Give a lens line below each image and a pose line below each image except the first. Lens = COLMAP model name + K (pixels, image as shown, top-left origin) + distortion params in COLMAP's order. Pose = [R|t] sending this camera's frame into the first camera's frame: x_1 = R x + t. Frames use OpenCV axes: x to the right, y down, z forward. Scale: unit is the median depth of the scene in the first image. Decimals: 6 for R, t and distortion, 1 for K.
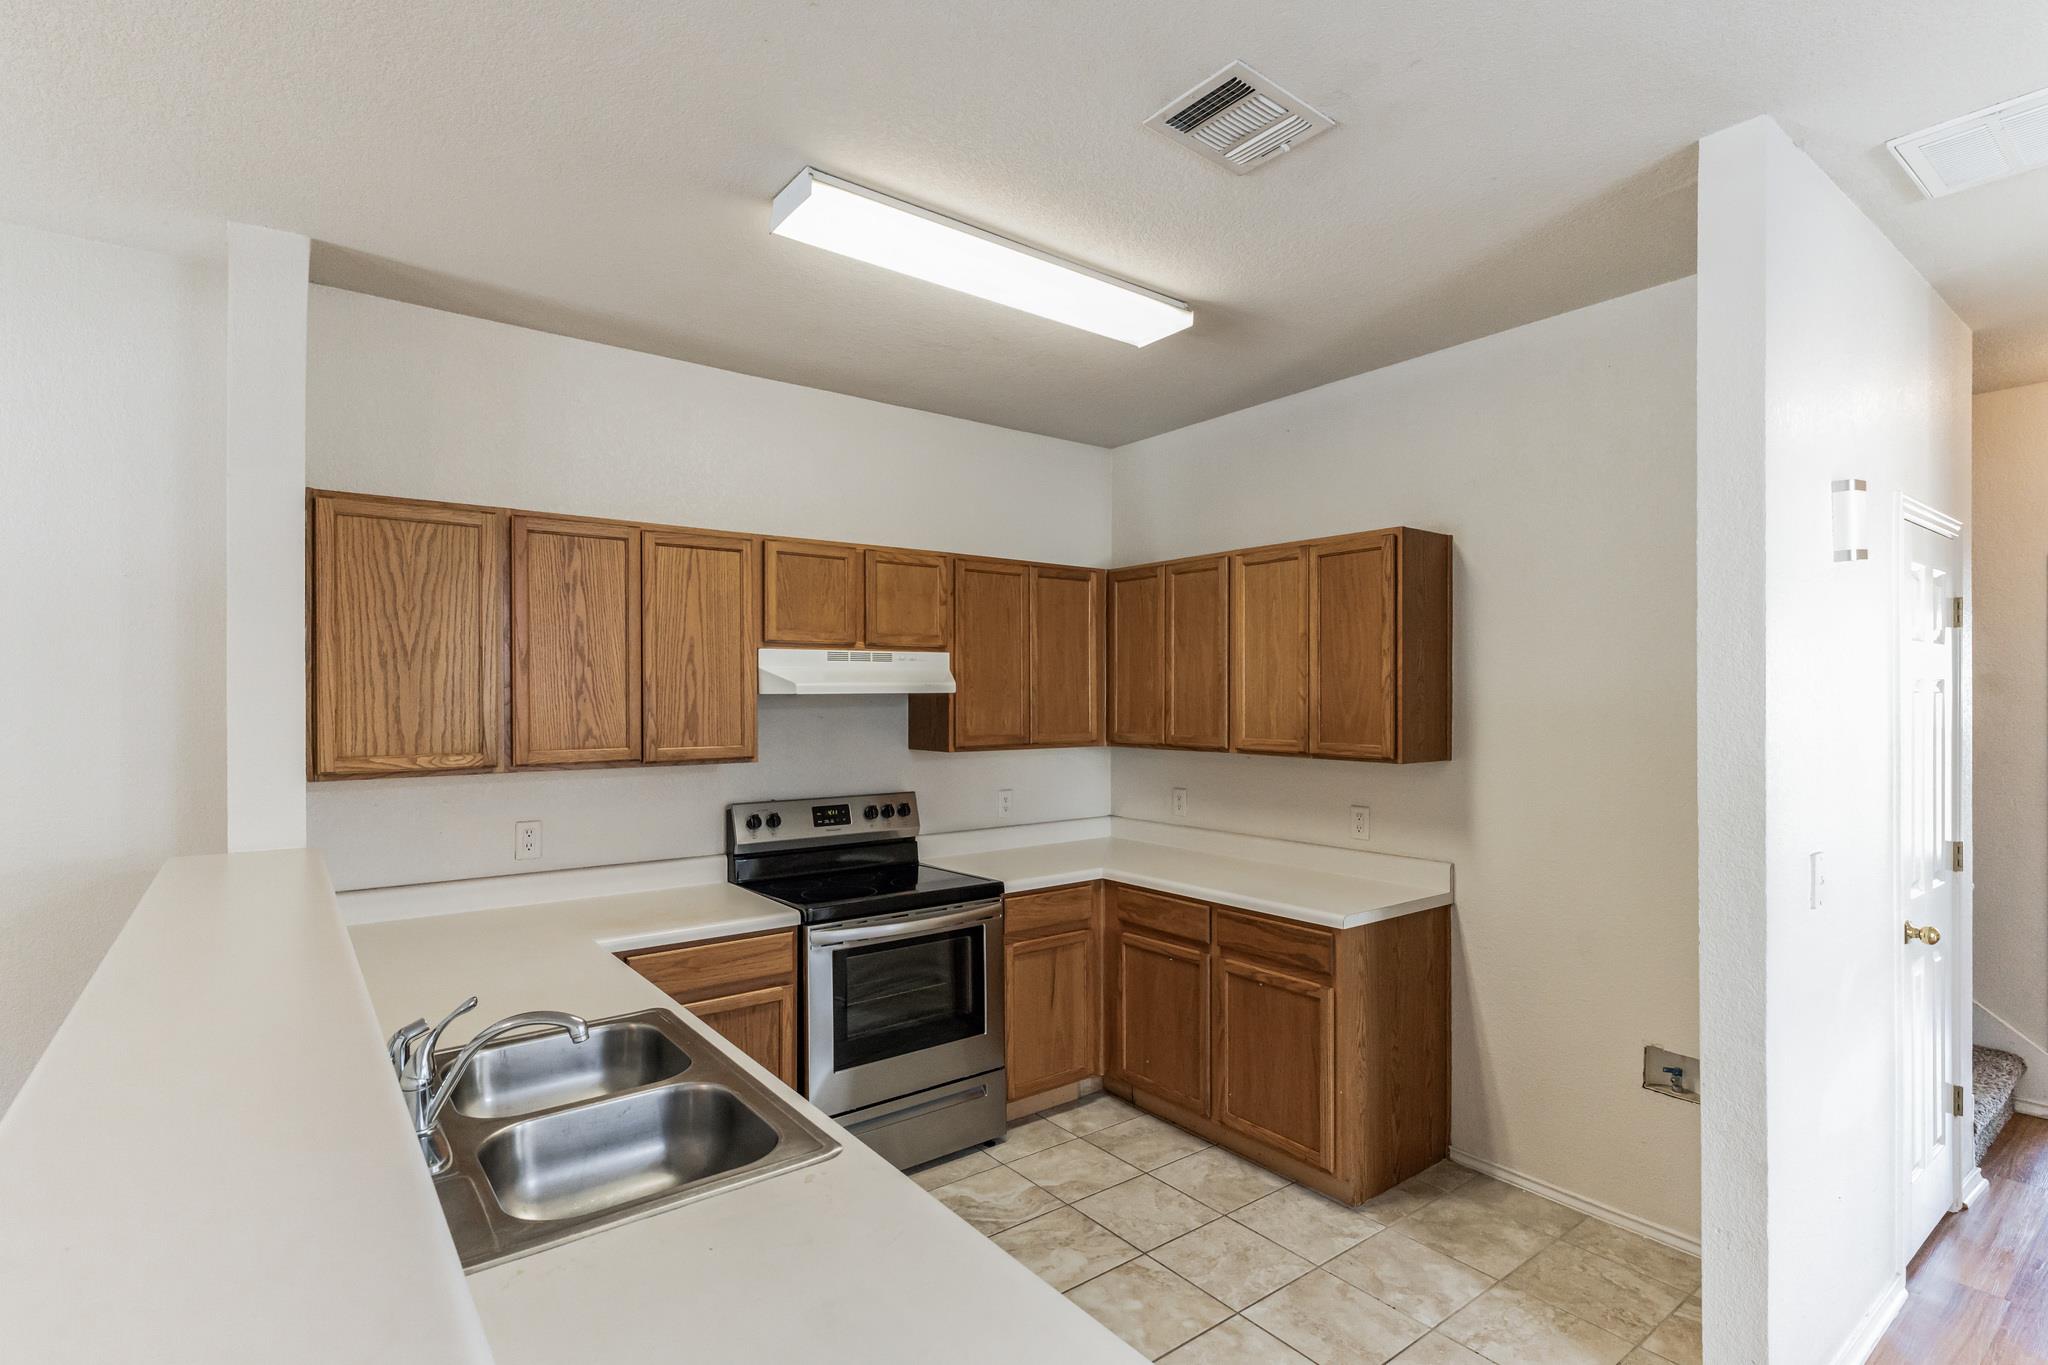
lens RADIAL K [[990.2, 0, 1018.6], [0, 990.2, 702.7], [0, 0, 1]] dist [0.002342, 0.001046]
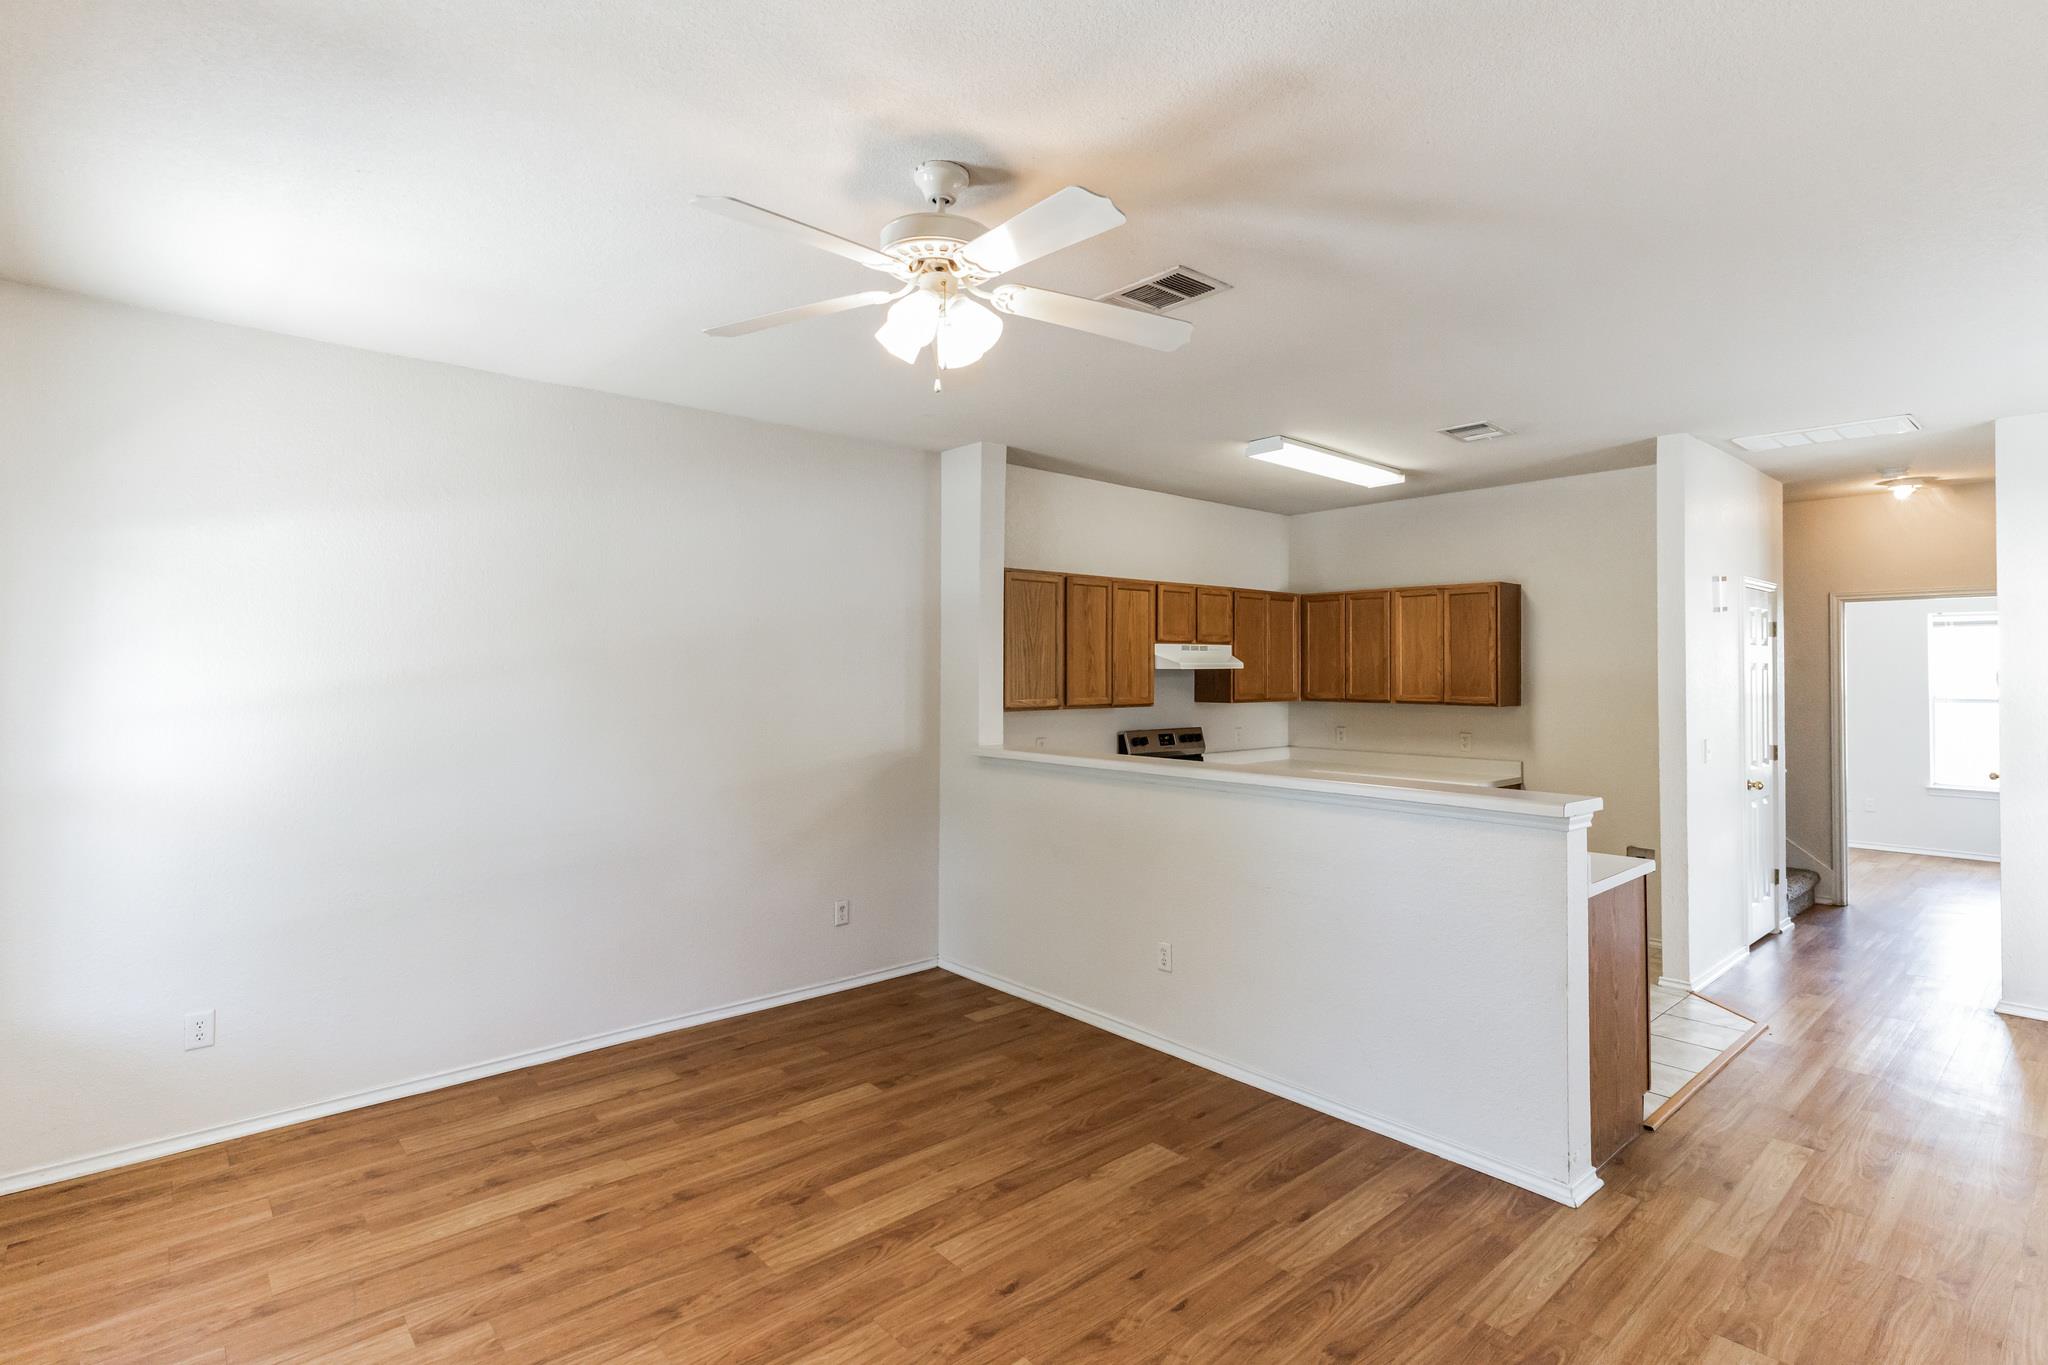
lens RADIAL K [[990.2, 0, 1030.0], [0, 990.2, 663.2], [0, 0, 1]] dist [0.002342, 0.001046]
pose [[0.997392, 0.002788, 0.072122, -0.618616], [-0.001806, 0.999905, -0.013676, 0.005654], [-0.072153, 0.013510, 0.997302, -0.788791]]
